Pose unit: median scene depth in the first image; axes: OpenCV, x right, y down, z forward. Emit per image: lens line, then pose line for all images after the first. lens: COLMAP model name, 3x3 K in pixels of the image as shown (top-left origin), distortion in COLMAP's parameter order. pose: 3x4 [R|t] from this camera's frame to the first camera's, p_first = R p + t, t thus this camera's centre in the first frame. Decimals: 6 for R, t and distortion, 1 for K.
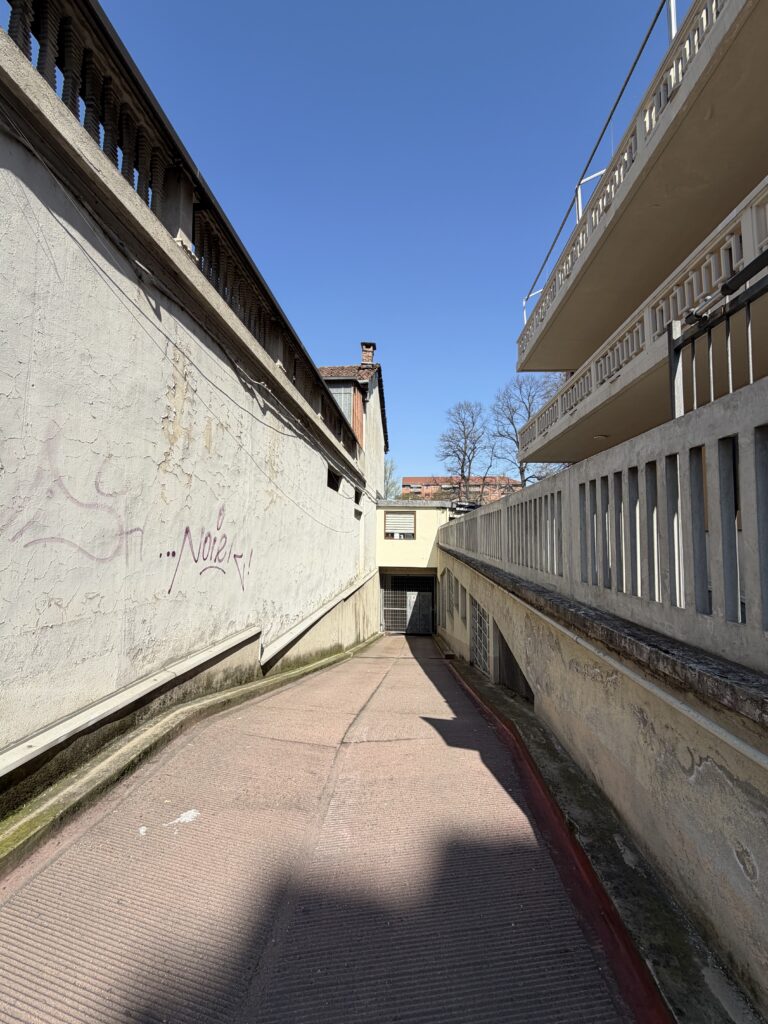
lens RADIAL K [[411.9, 0, 379.3], [0, 411.9, 515.0], [0, 0, 1]] dist [-0.000212, -0.000031]
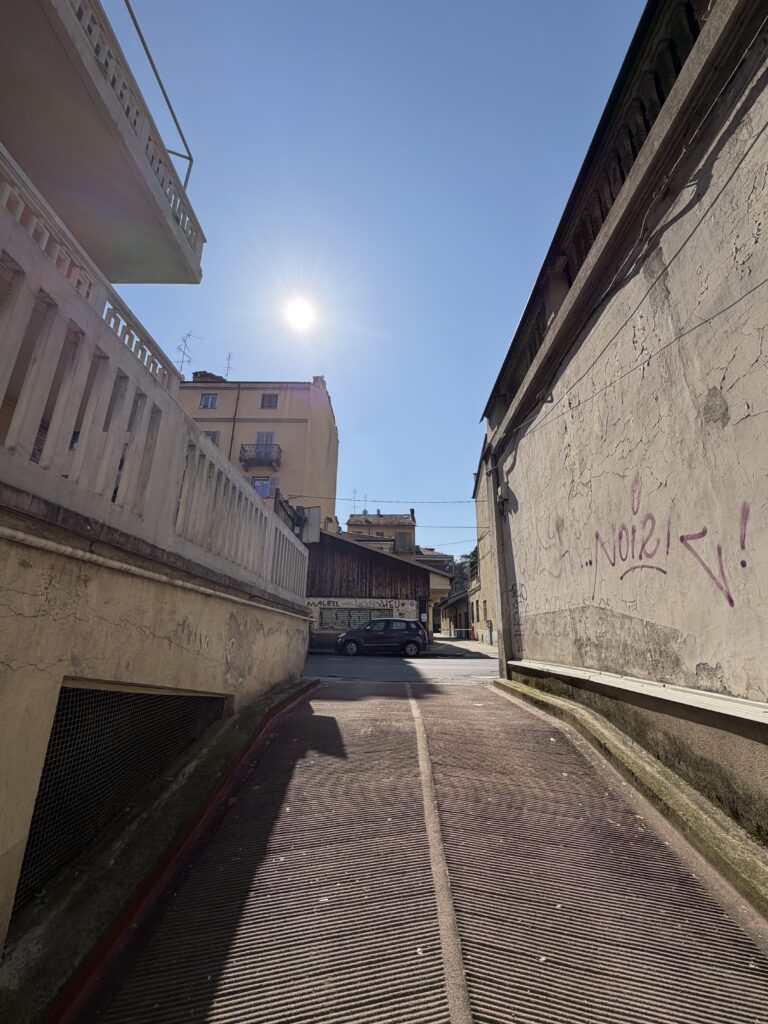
lens RADIAL K [[411.9, 0, 382.1], [0, 411.9, 509.2], [0, 0, 1]] dist [-0.000212, -0.000031]
pose [[-0.997290, -0.043070, -0.059643, 0.025345], [-0.019098, 0.934484, -0.355493, 0.083486], [0.071047, -0.353391, -0.932774, 0.471969]]
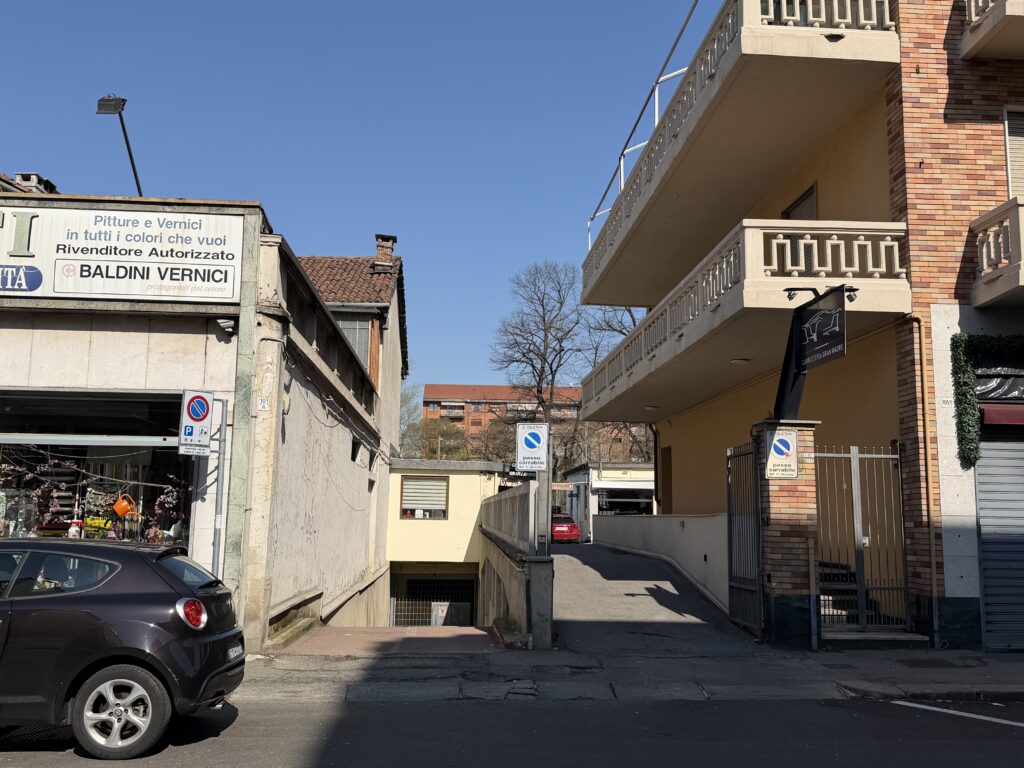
lens RADIAL K [[976.0, 0, 512.6], [0, 976.0, 380.6], [0, 0, 1]] dist [0.089143, 0.000000]
pose [[0.988582, 0.028736, 0.147920, -0.058044], [-0.016646, 0.996466, -0.082327, -0.042883], [-0.149763, 0.078924, 0.985567, -0.706701]]
